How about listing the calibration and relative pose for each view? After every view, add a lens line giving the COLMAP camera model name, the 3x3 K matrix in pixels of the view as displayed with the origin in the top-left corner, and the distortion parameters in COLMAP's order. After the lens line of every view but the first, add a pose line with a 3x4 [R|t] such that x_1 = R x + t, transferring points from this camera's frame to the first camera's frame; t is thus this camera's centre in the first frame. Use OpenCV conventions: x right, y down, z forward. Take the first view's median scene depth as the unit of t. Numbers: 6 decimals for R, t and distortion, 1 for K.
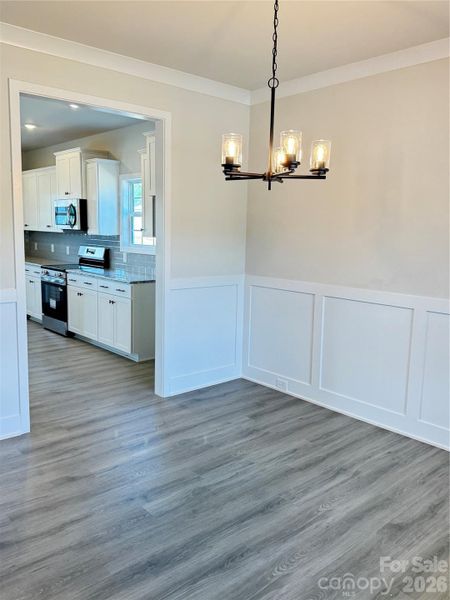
lens RADIAL K [[505.9, 0, 229.2], [0, 505.9, 301.8], [0, 0, 1]] dist [0.103183, -0.045504]
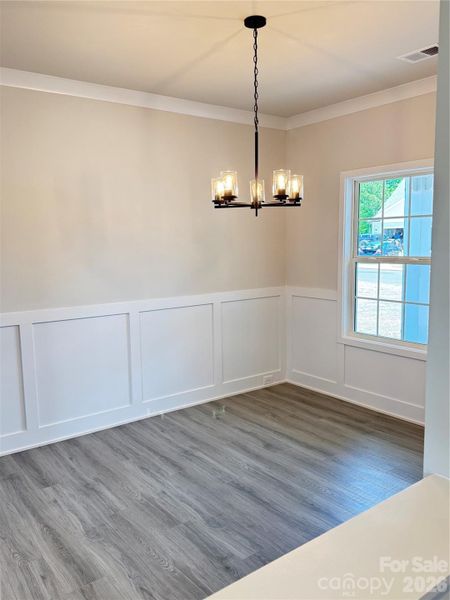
lens RADIAL K [[505.9, 0, 220.4], [0, 505.9, 298.3], [0, 0, 1]] dist [0.103183, -0.045504]
pose [[0.074340, -0.141522, 0.987140, -0.846448], [0.163082, 0.978278, 0.127970, -0.146757], [-0.983808, 0.151472, 0.095805, 0.741705]]
